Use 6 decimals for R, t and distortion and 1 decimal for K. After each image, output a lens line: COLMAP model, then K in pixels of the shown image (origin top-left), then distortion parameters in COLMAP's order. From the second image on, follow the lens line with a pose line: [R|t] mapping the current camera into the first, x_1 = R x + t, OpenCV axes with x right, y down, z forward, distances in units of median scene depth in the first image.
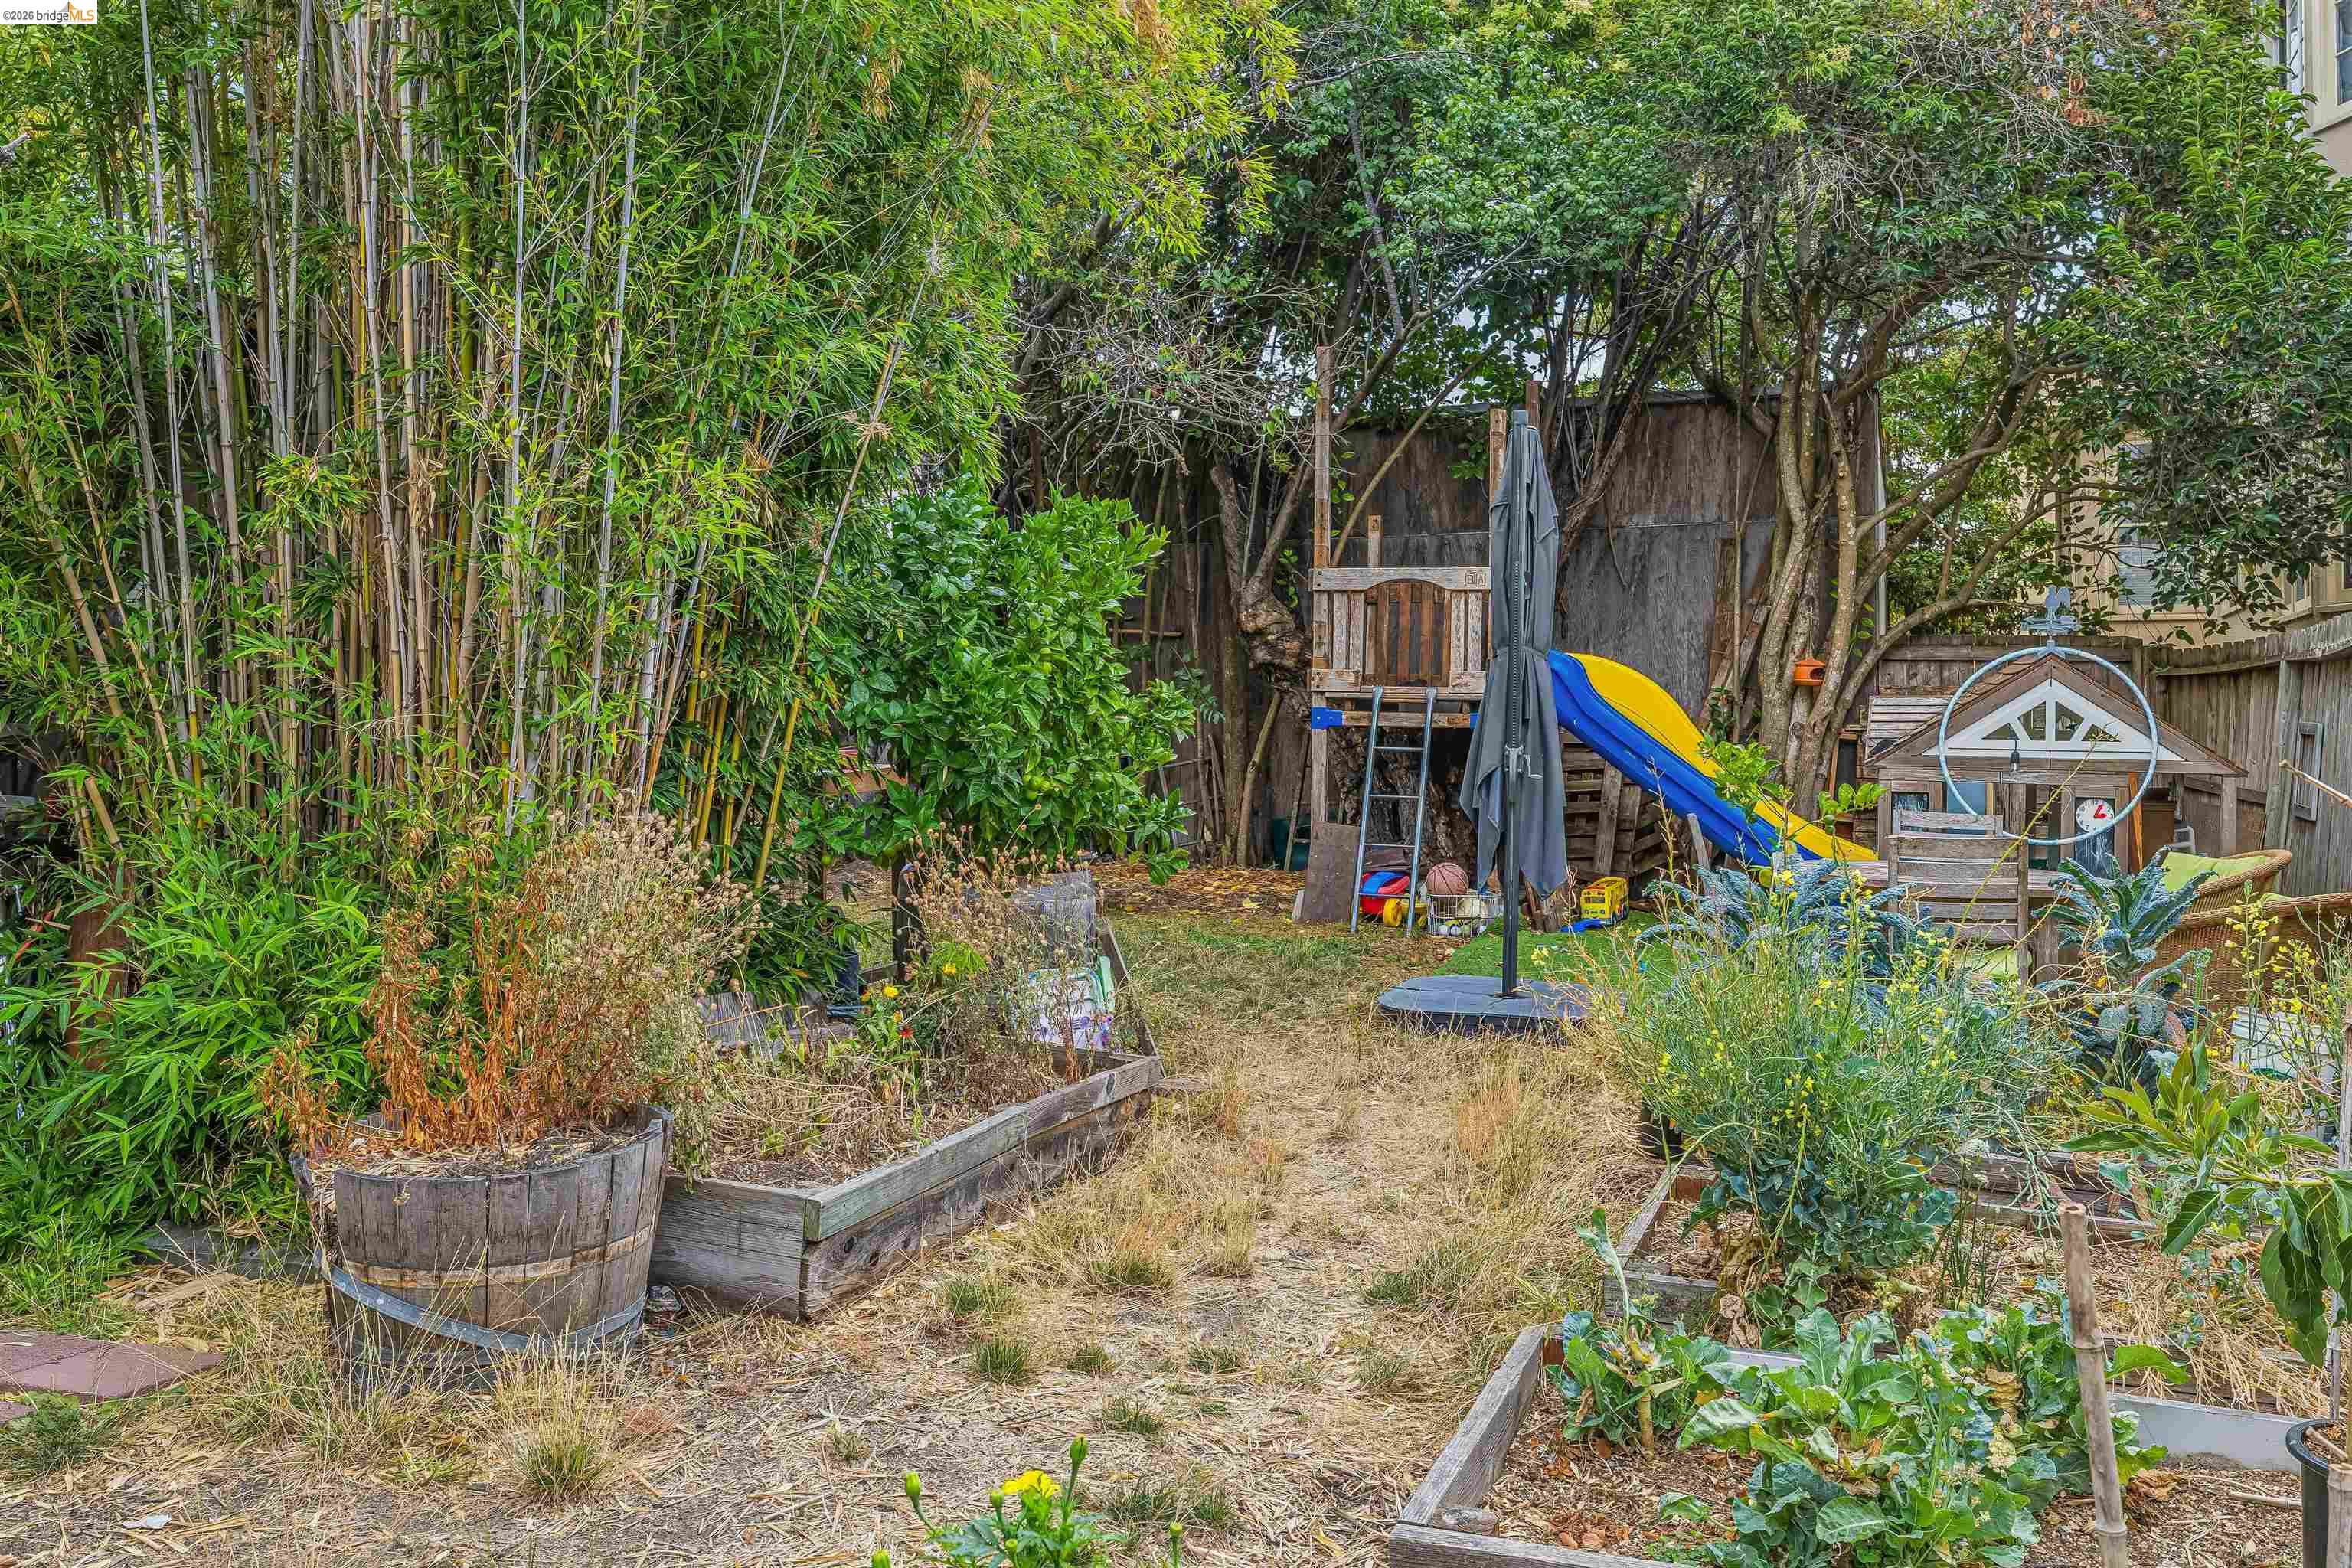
lens RADIAL K [[1890.2, 0, 1142.6], [0, 1890.2, 679.1], [0, 0, 1]] dist [0.010767, -0.000679]
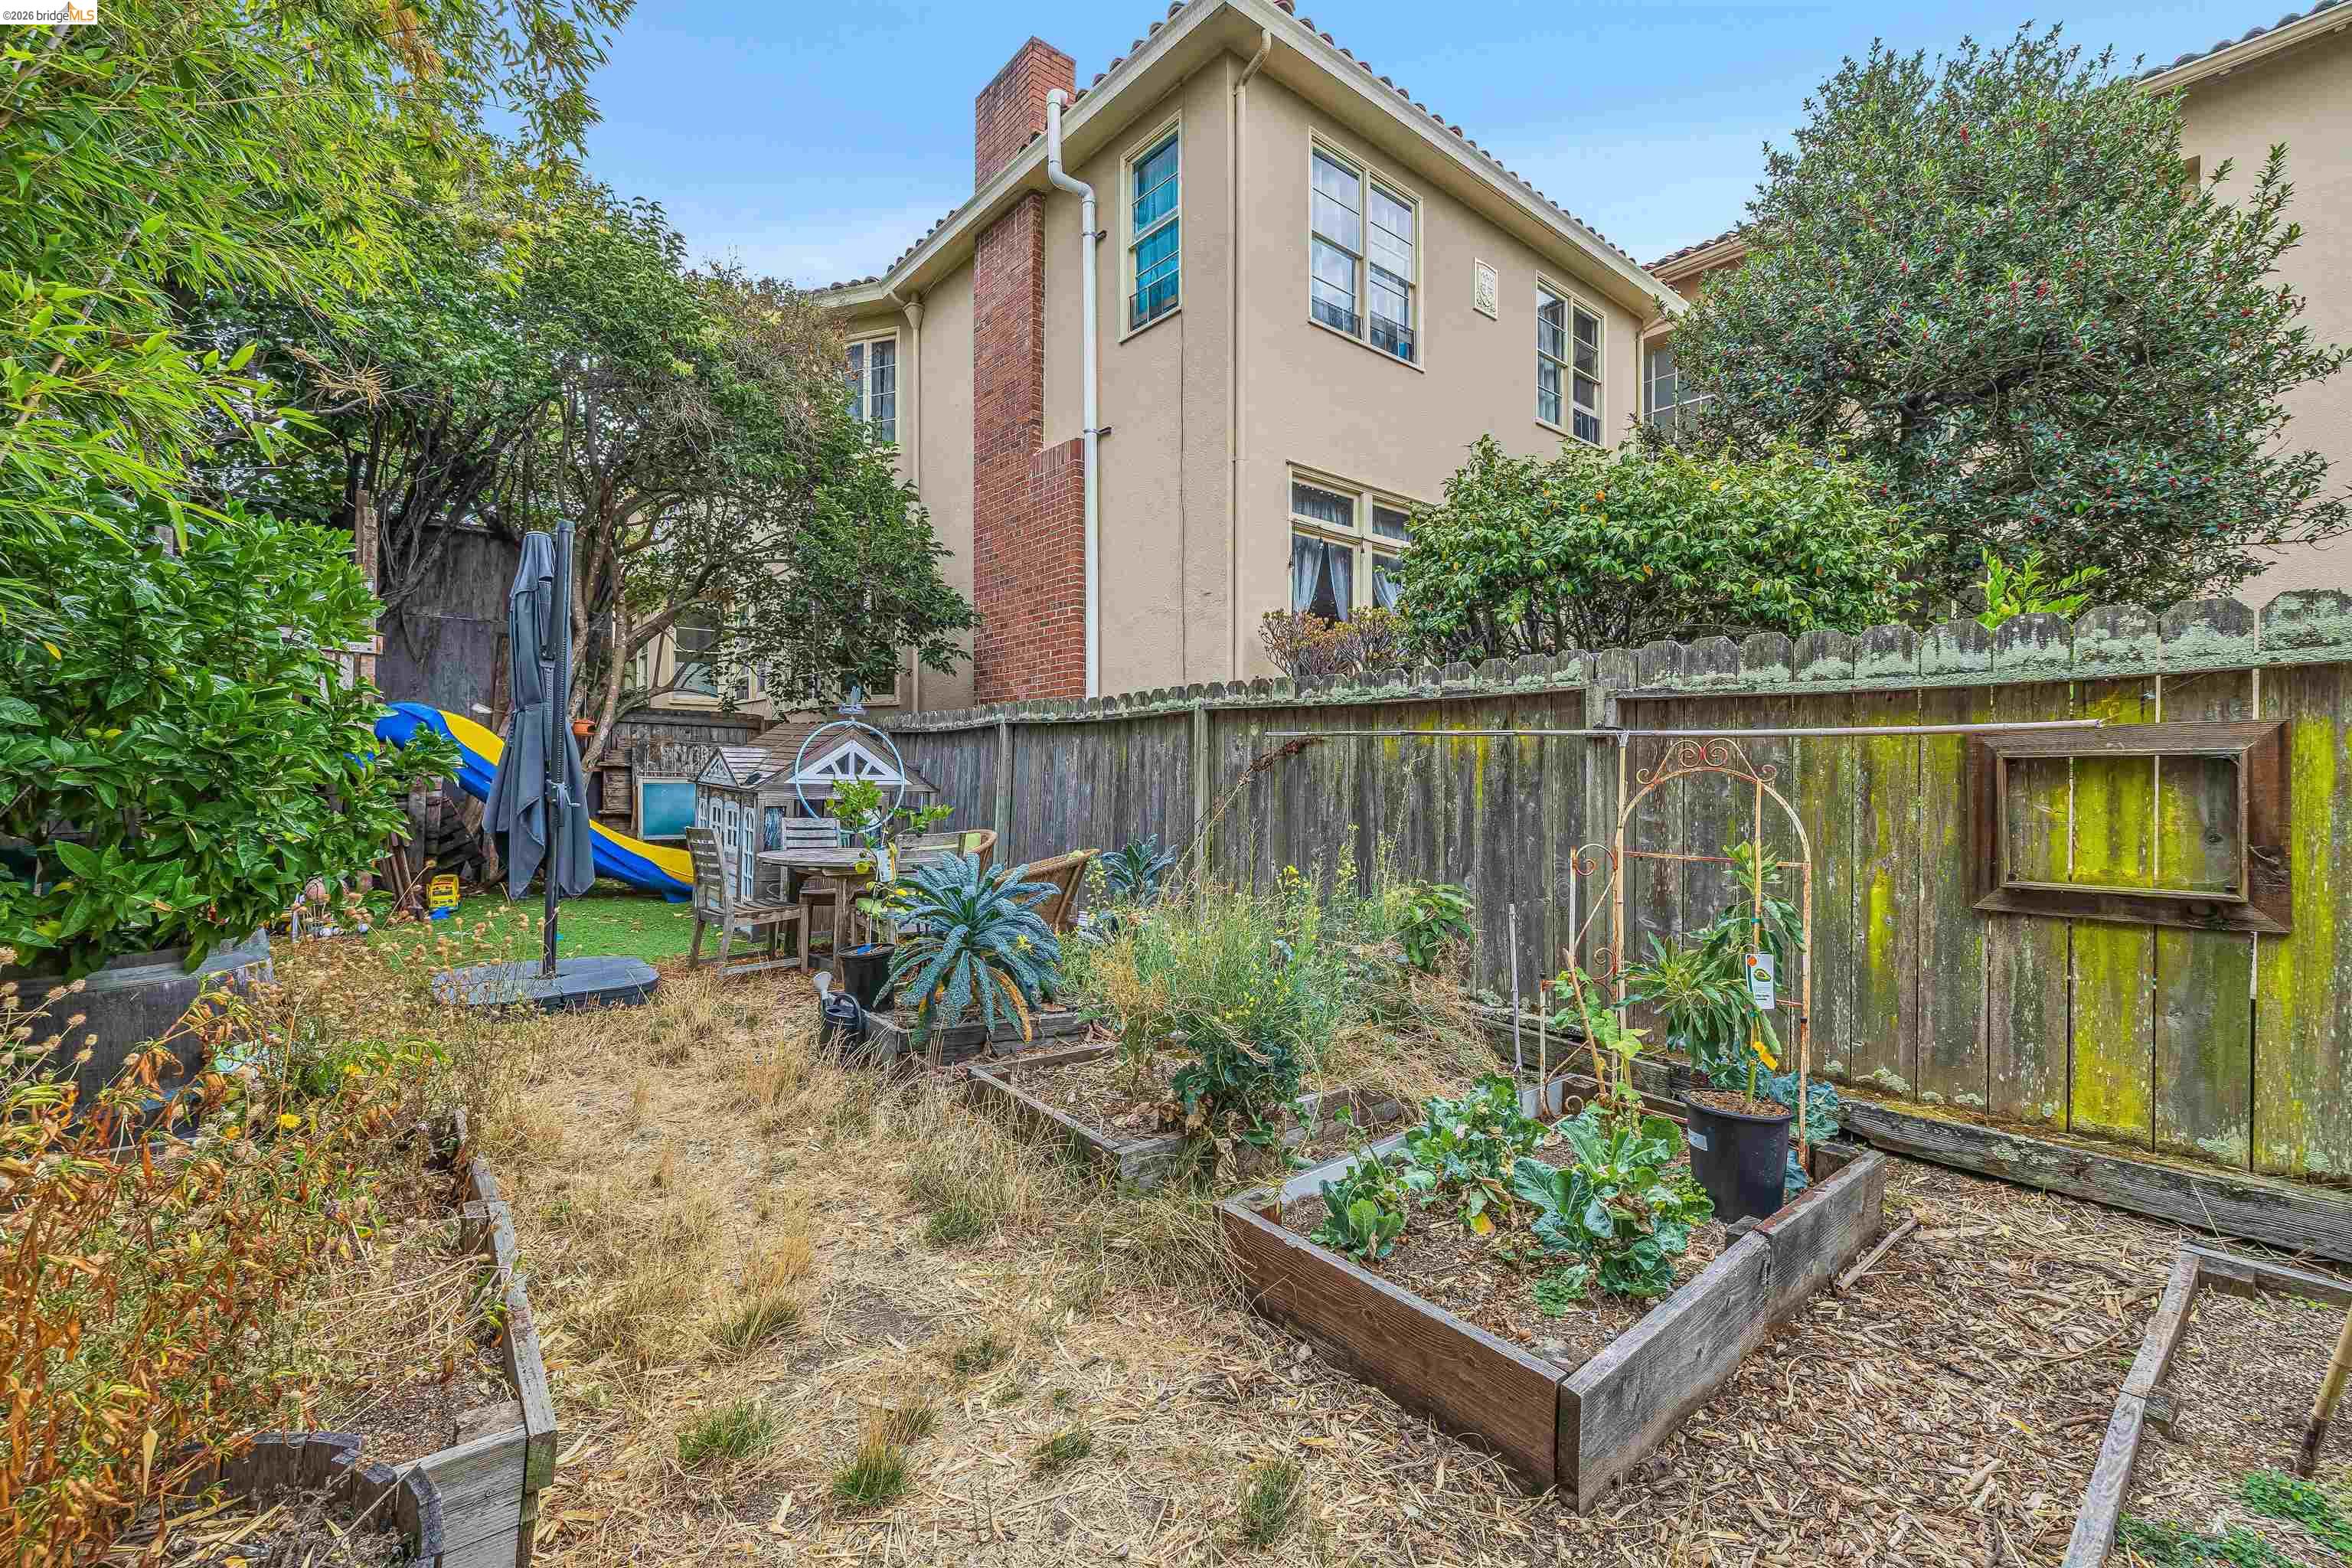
lens RADIAL K [[993.1, 0, 1166.4], [0, 993.1, 769.9], [0, 0, 1]] dist [0.001305, 0.000067]
pose [[0.462818, 0.000338, 0.886453, -0.214180], [-0.031210, 0.999386, 0.015913, 0.004472], [-0.885904, -0.035031, 0.462545, 0.330266]]
